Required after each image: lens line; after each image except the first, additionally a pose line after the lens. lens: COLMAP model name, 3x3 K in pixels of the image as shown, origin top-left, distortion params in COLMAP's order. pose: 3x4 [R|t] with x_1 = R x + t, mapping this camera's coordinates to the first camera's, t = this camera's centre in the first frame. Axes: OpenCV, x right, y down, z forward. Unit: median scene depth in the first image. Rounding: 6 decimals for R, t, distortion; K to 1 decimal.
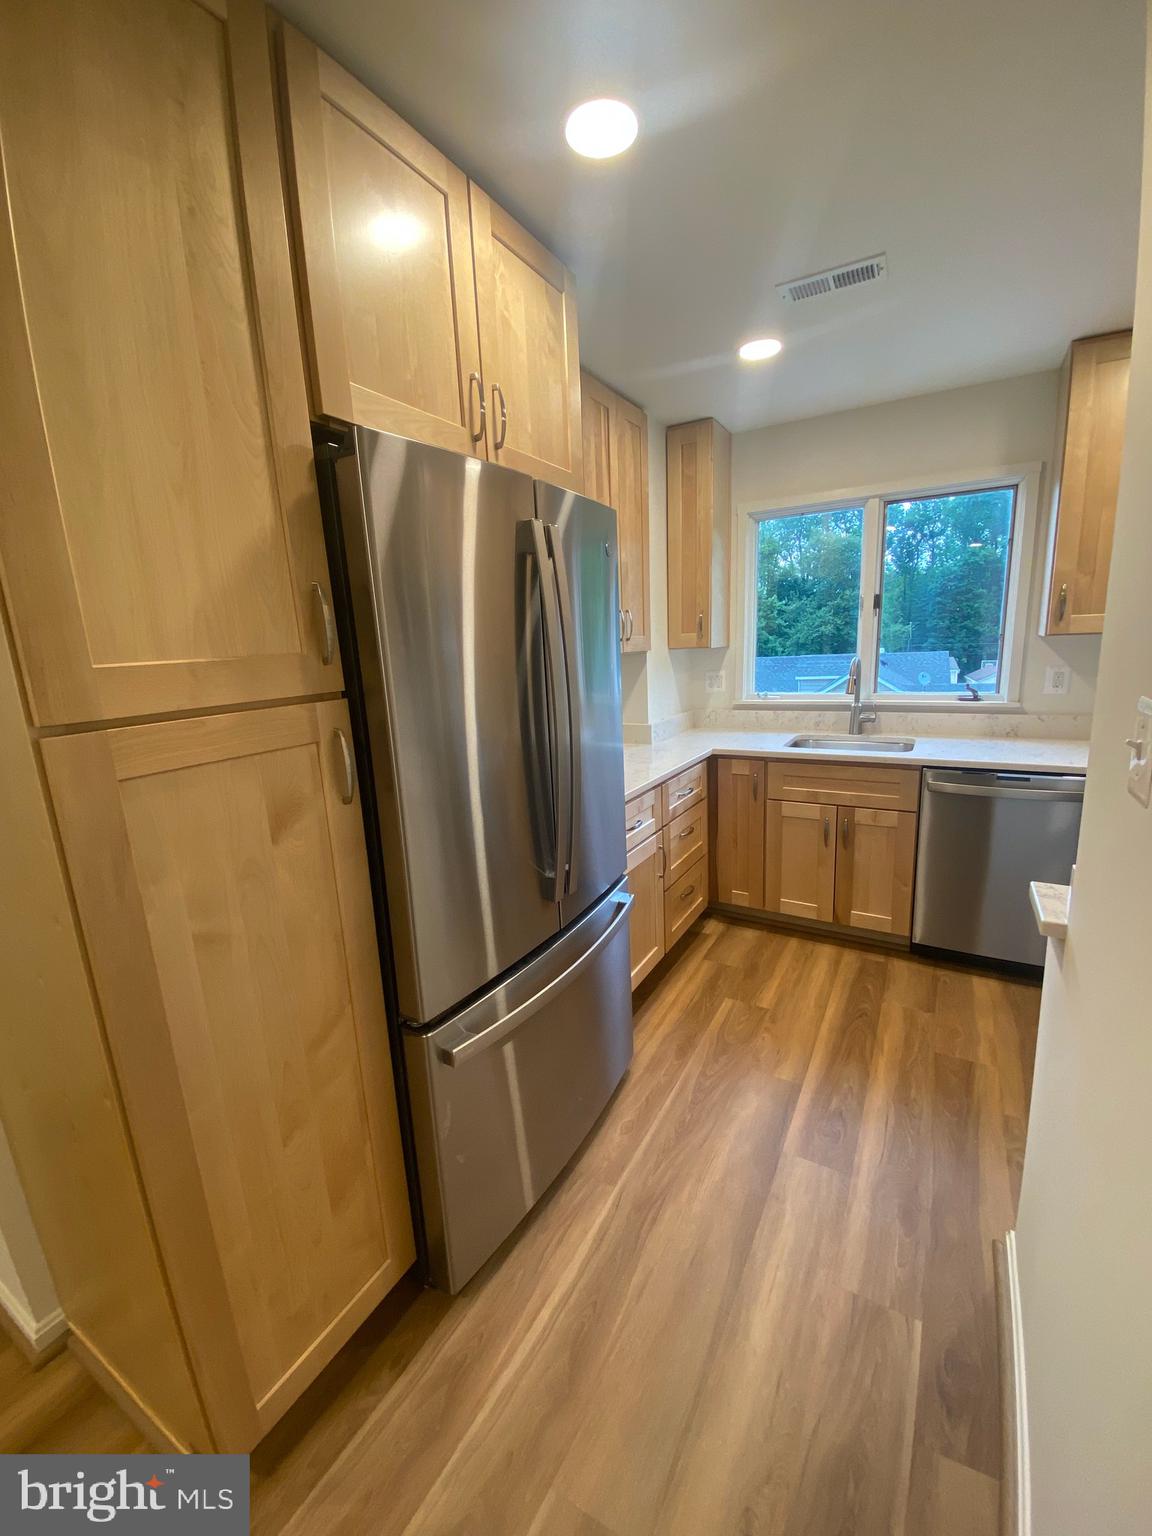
lens RADIAL K [[623.2, 0, 576.0], [0, 623.2, 768.0], [0, 0, 1]] dist [0.014336, -0.019785]
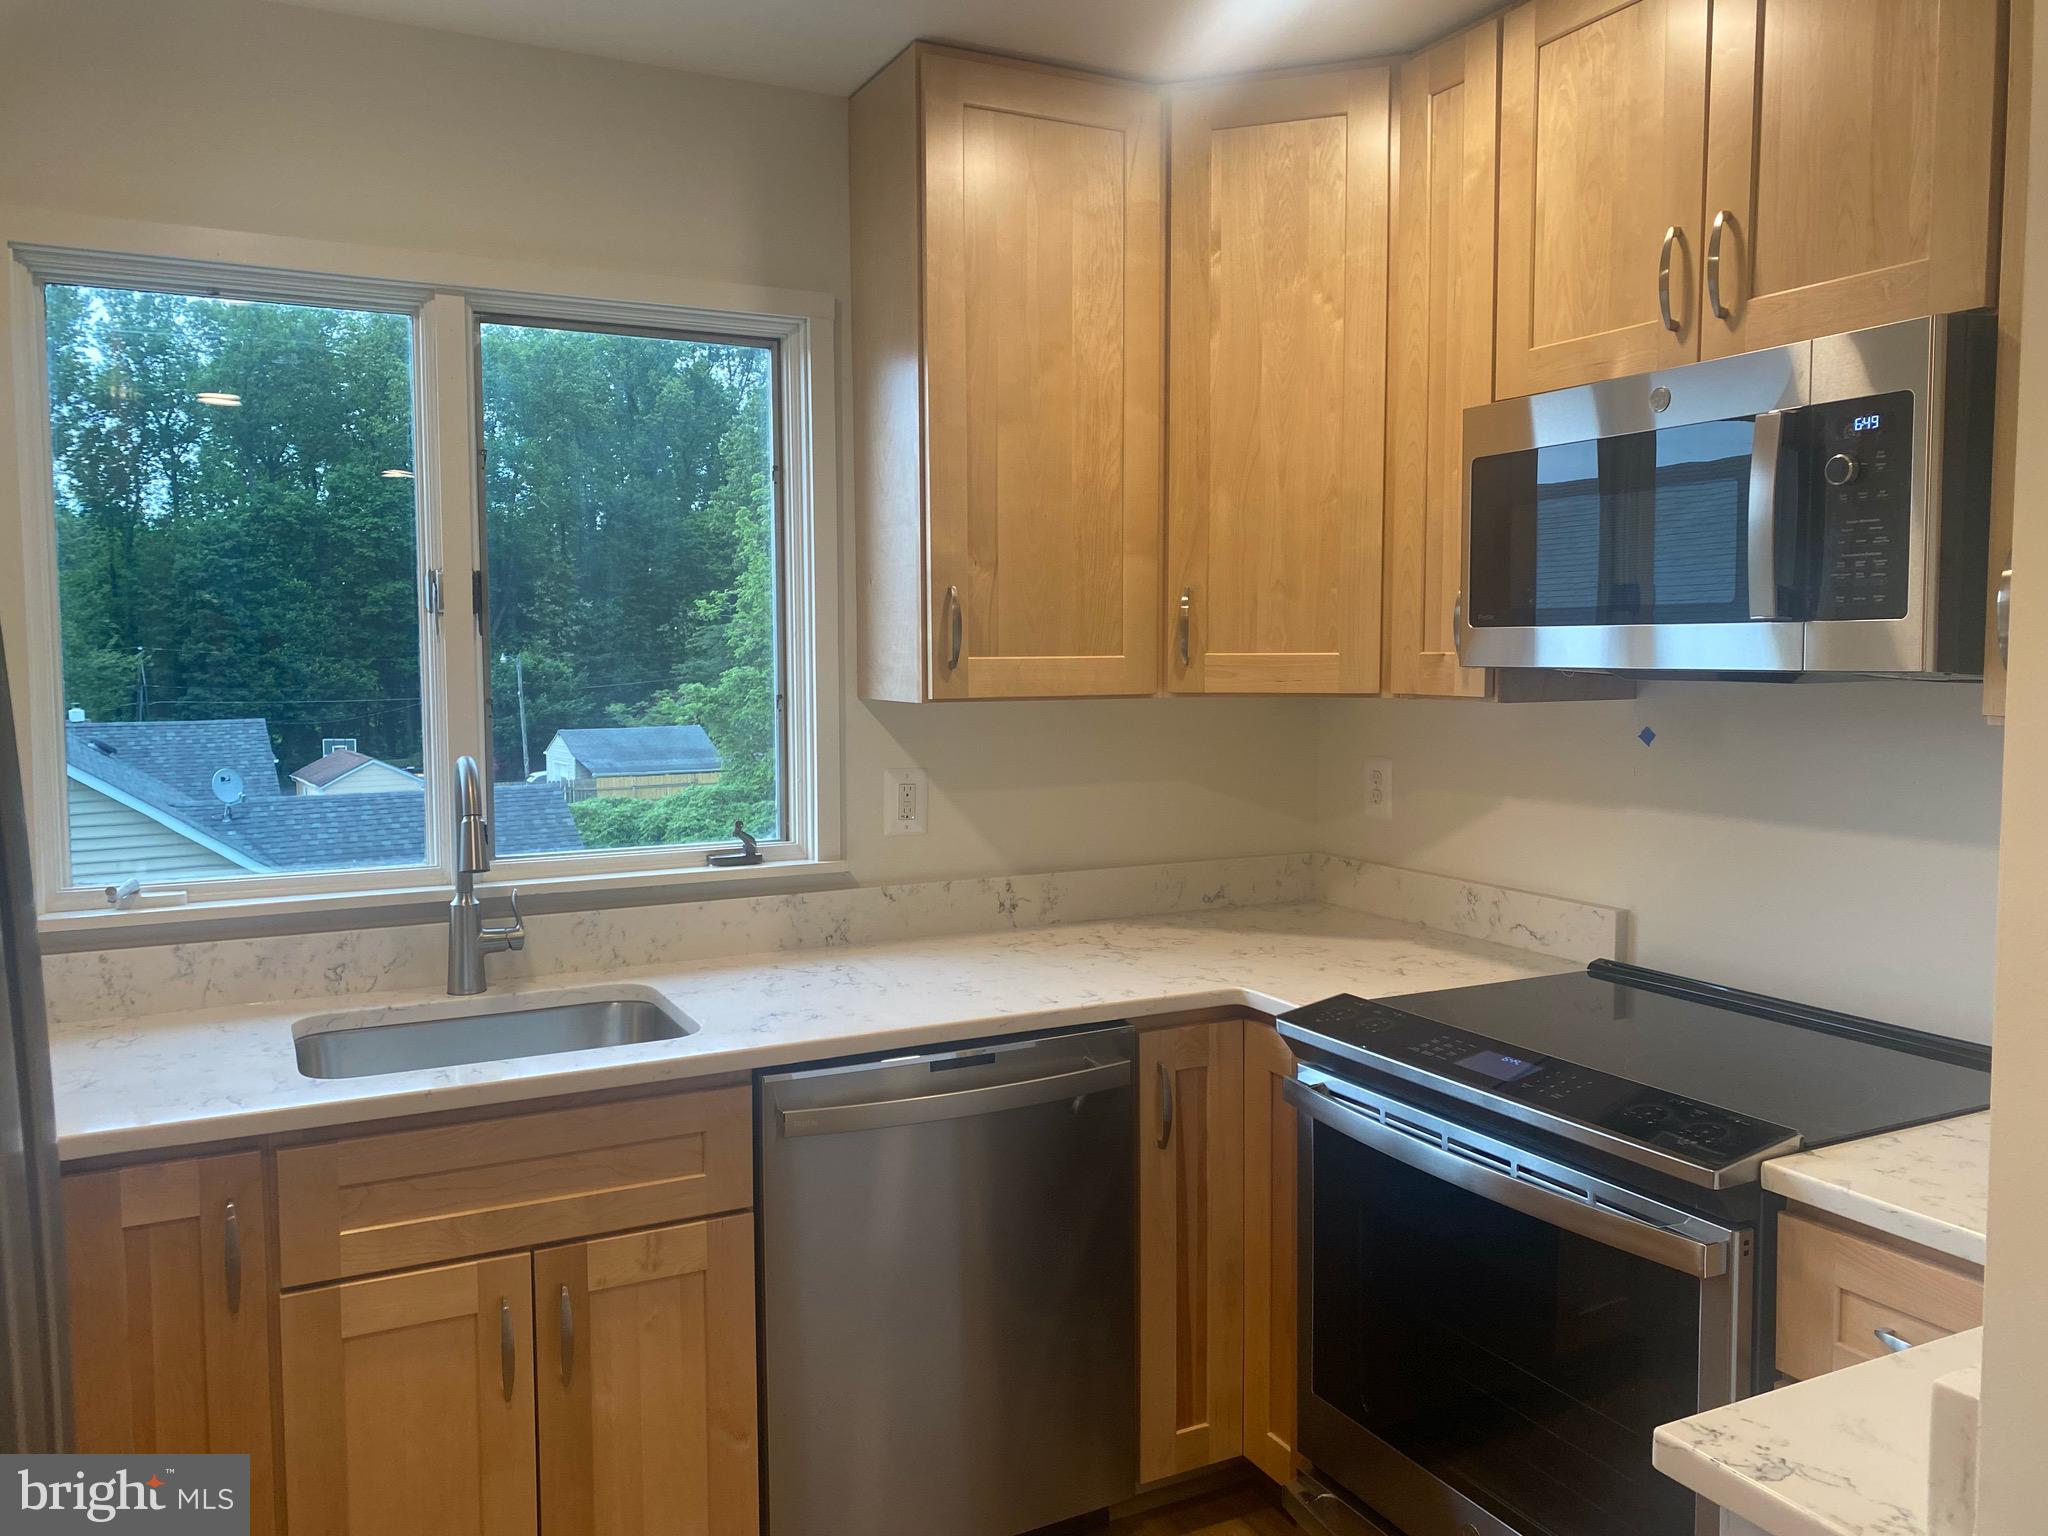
lens RADIAL K [[1559.7, 0, 1018.2], [0, 1559.7, 752.7], [0, 0, 1]] dist [0.096284, -0.103013]
pose [[0.542729, -0.017006, 0.839736, -0.077916], [0.152873, 0.985095, -0.078854, -0.068746], [-0.825878, 0.171169, 0.537239, 0.311265]]
